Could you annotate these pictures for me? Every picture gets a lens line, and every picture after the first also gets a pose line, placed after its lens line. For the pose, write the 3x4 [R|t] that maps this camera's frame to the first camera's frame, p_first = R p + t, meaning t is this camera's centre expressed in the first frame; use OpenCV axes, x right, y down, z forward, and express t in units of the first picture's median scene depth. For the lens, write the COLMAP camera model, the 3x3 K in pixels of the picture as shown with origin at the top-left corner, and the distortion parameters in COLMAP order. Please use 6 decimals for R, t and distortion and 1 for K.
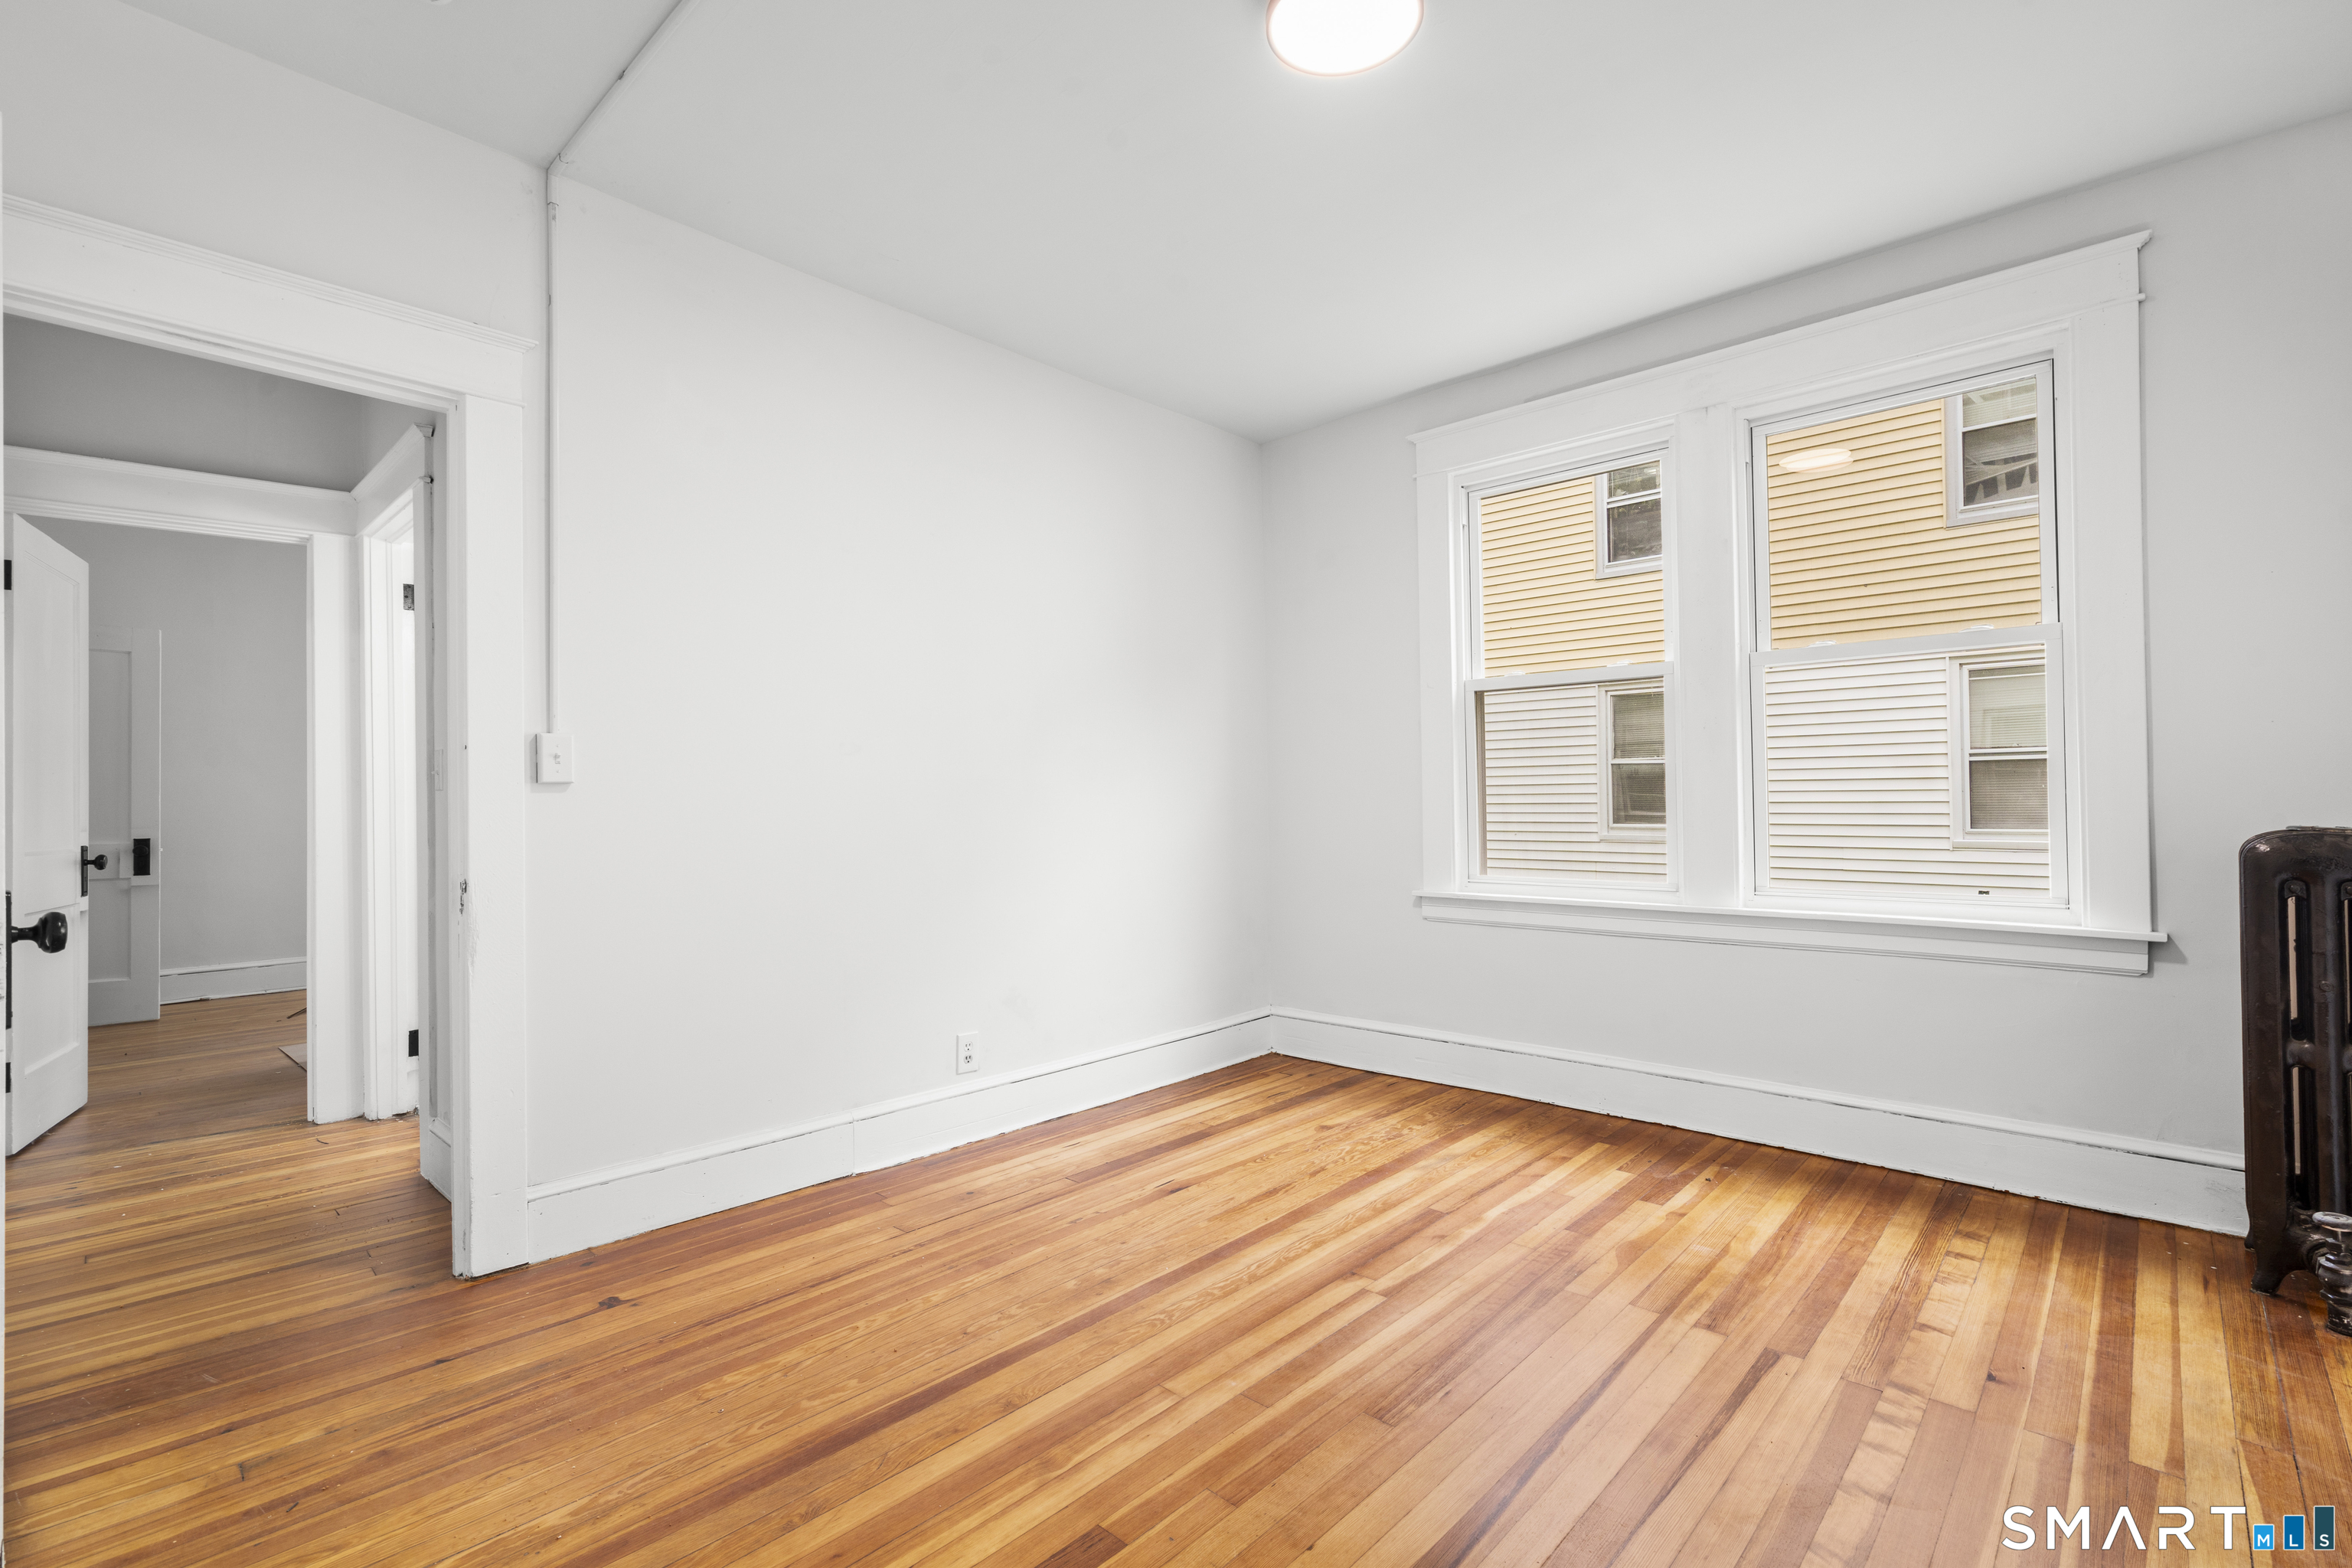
lens RADIAL K [[1054.2, 0, 1168.3], [0, 1054.2, 785.8], [0, 0, 1]] dist [-0.008417, 0.003482]
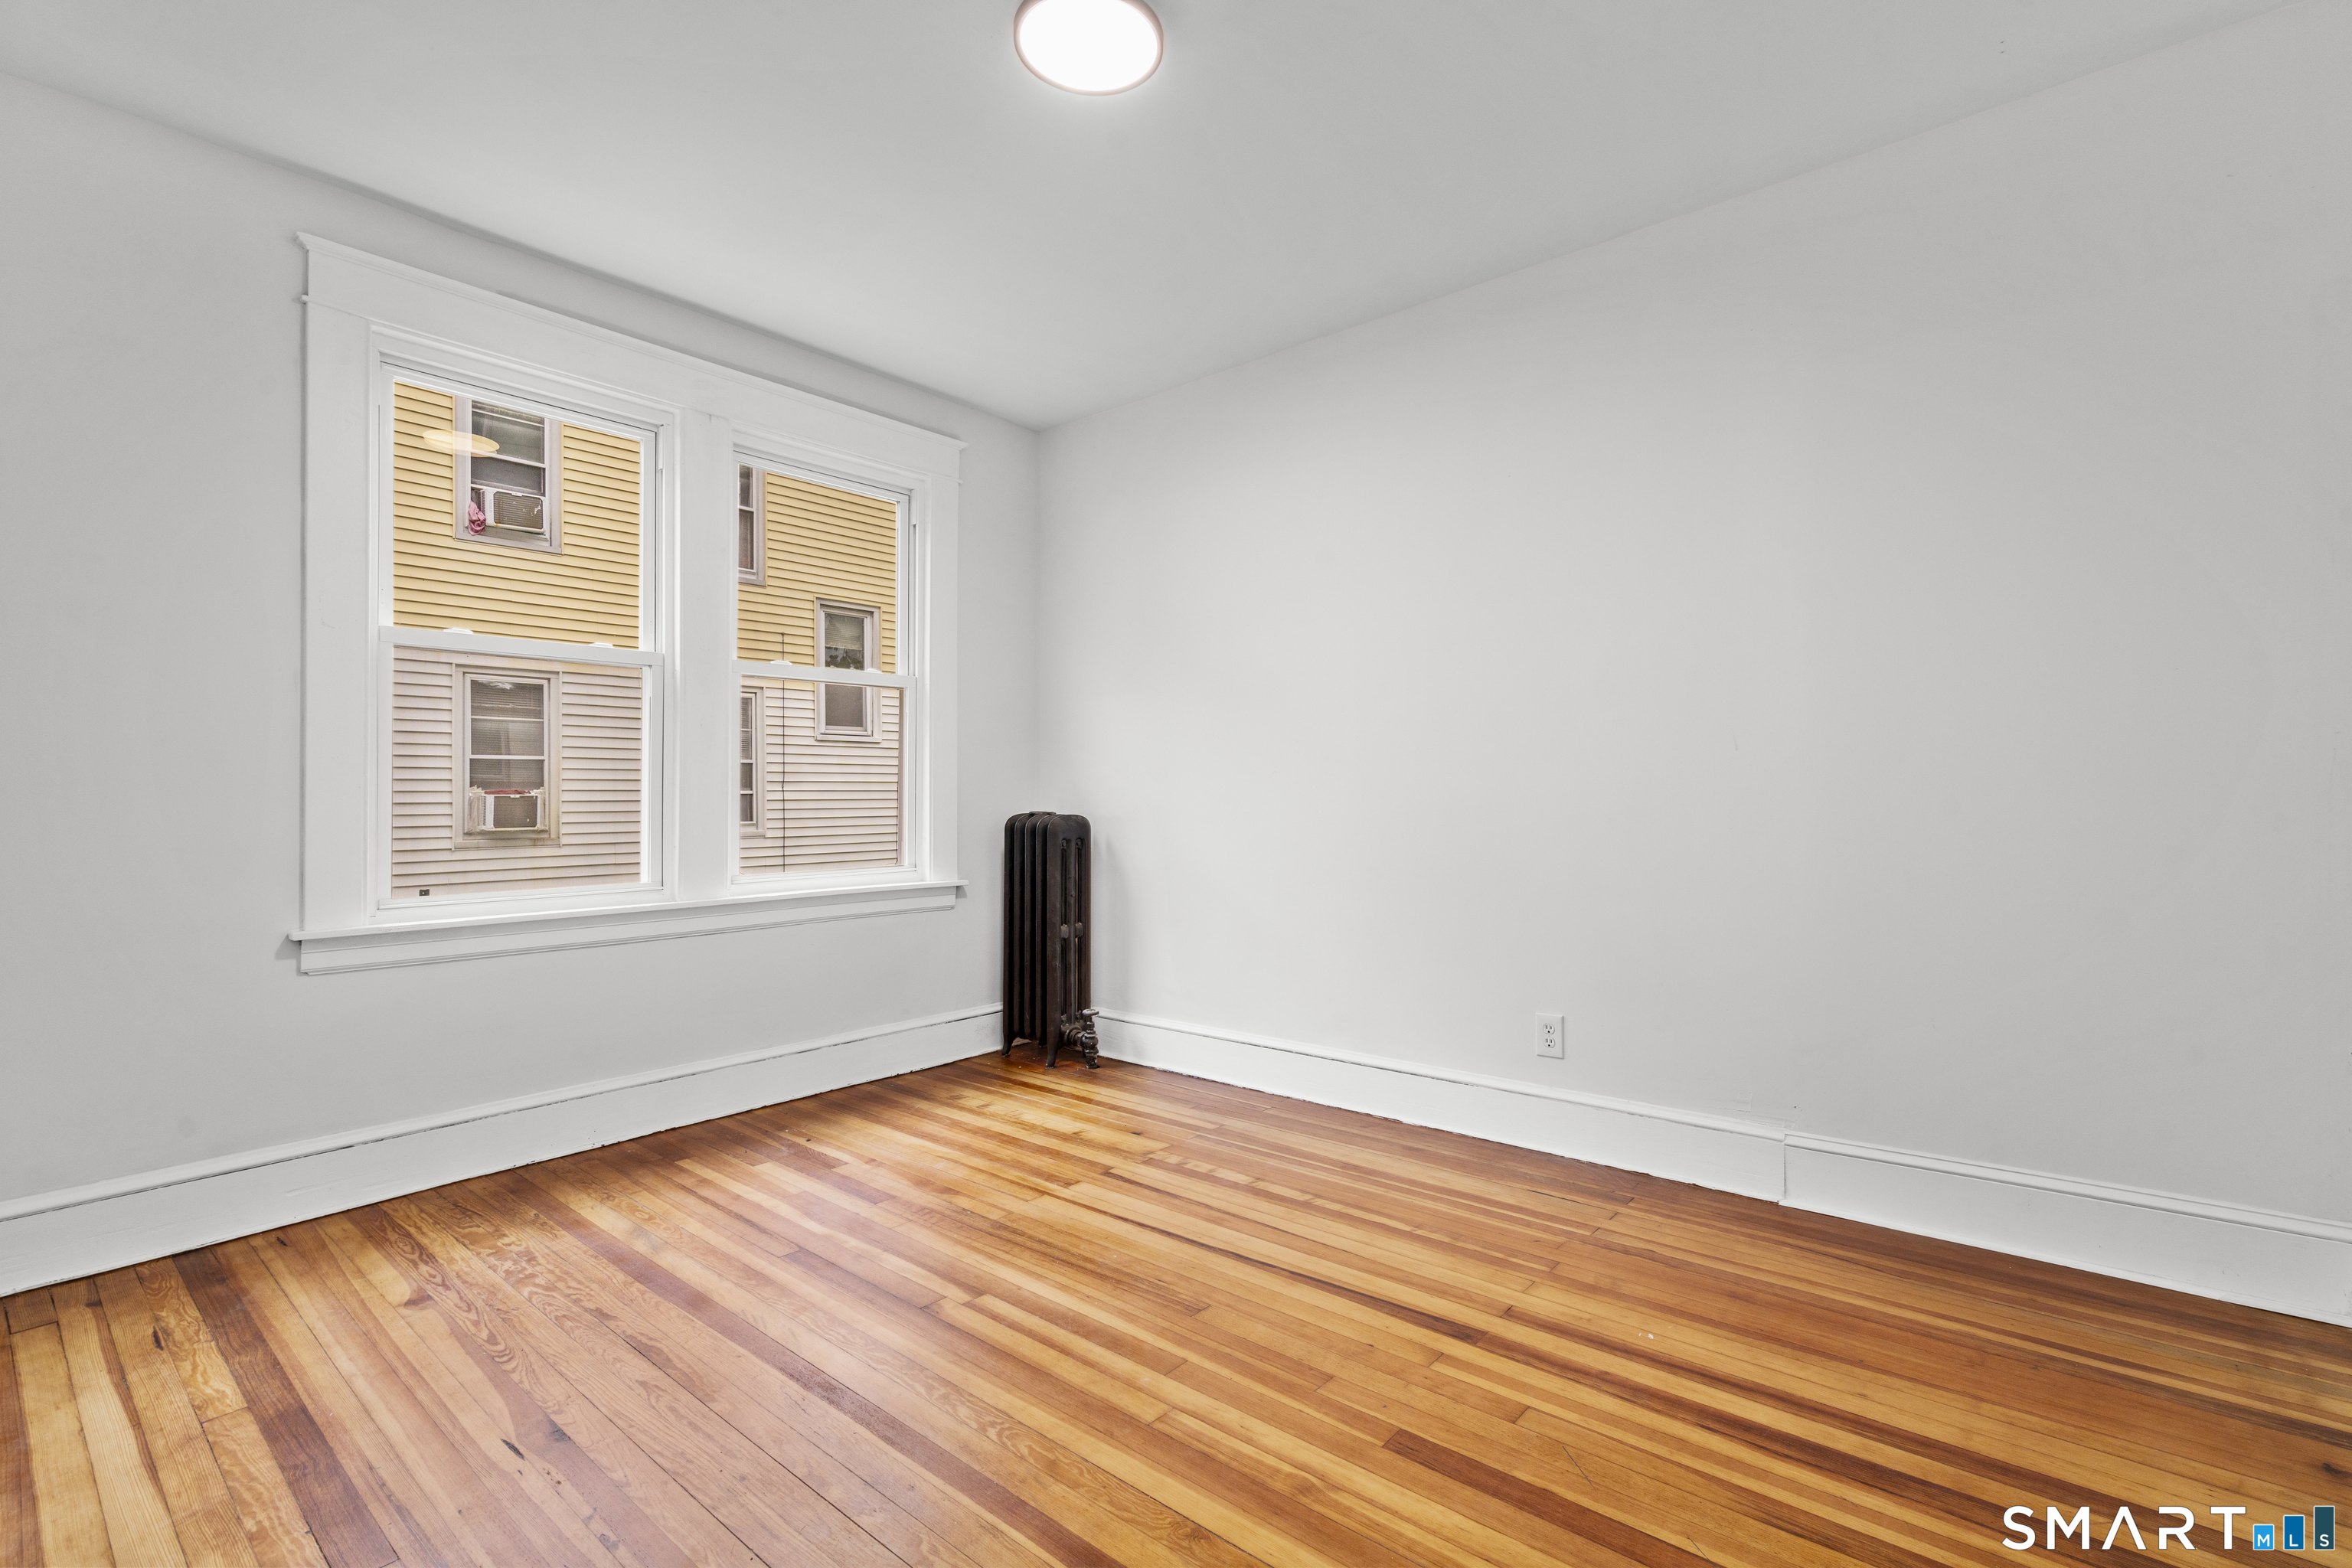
lens RADIAL K [[1054.2, 0, 1167.6], [0, 1054.2, 790.6], [0, 0, 1]] dist [-0.008417, 0.003482]
pose [[-0.048852, 0.012311, 0.998730, -0.635251], [-0.010086, 0.999867, -0.012819, 0.017888], [-0.998755, -0.010699, -0.048721, 0.702101]]
